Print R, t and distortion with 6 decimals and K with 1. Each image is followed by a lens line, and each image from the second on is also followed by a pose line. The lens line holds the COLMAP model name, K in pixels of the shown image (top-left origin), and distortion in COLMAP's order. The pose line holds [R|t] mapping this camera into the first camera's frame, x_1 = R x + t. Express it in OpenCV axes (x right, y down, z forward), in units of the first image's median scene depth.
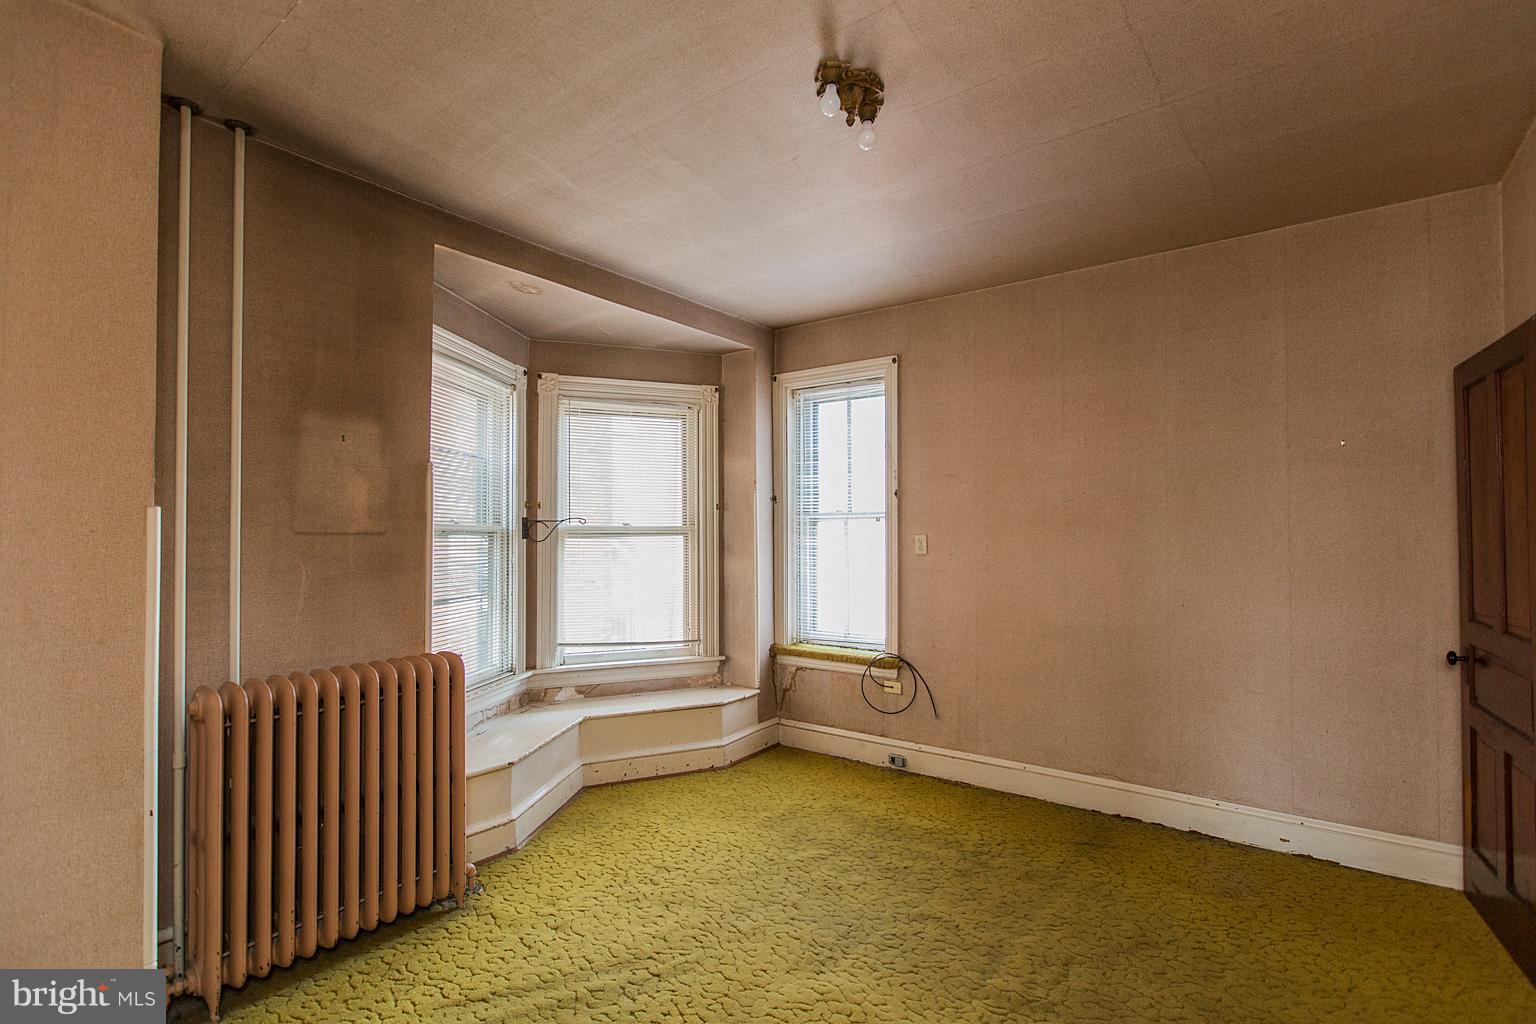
lens RADIAL K [[717.6, 0, 768.0], [0, 717.6, 512.0], [0, 0, 1]] dist [0.001801, -0.000089]
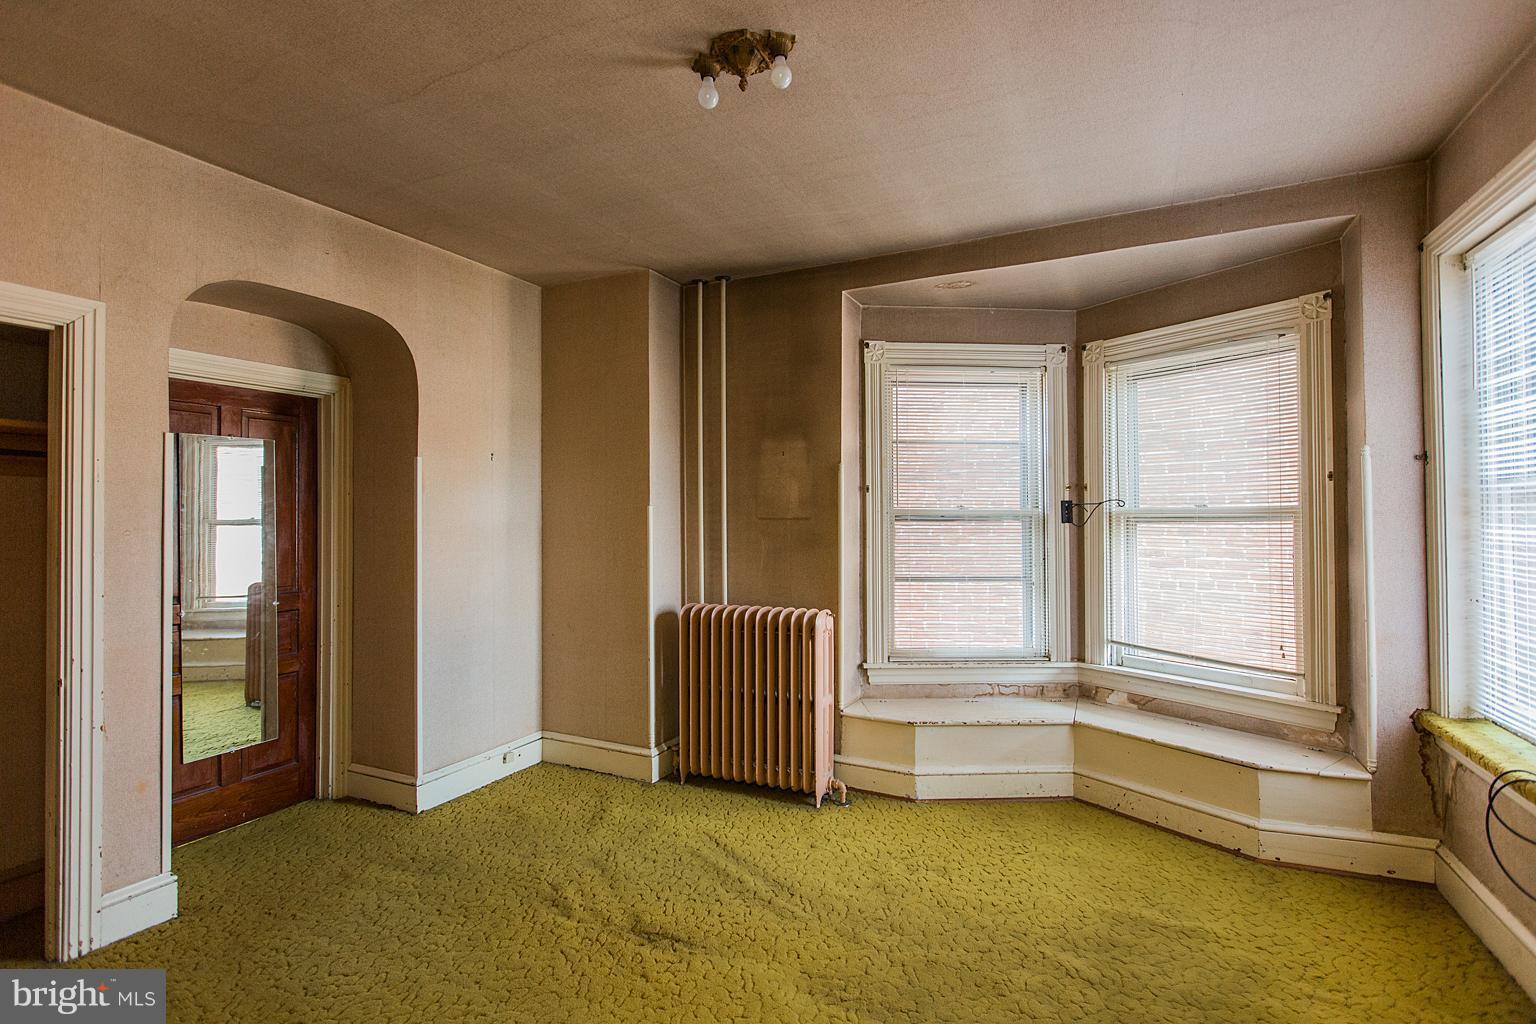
lens RADIAL K [[731.3, 0, 774.0], [0, 731.3, 505.5], [0, 0, 1]] dist [-0.003285, -0.001057]
pose [[0.195481, -0.014477, -0.980601, 0.536220], [0.032634, 0.999433, -0.008250, 0.009200], [0.980164, -0.030388, 0.195843, 0.424682]]
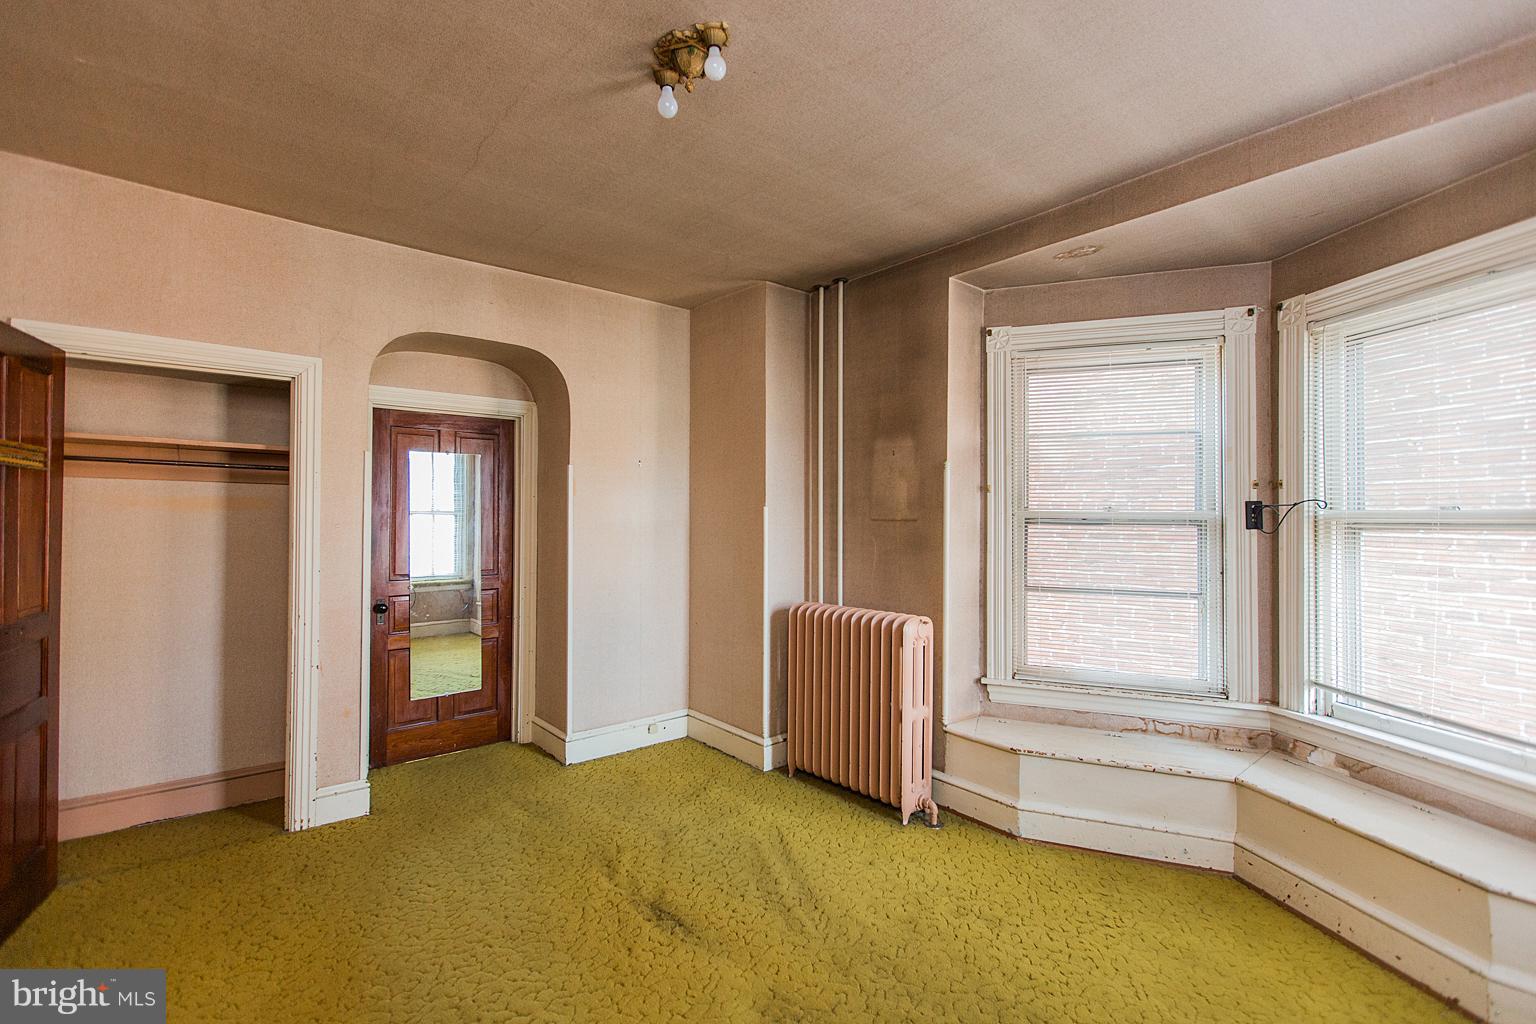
lens RADIAL K [[691.4, 0, 763.9], [0, 691.4, 507.0], [0, 0, 1]] dist [0.004727, -0.000731]
pose [[-0.225741, -0.014472, -0.974080, 0.494450], [0.024337, 0.999494, -0.020490, 0.015948], [0.973883, -0.028331, -0.225275, 0.654150]]
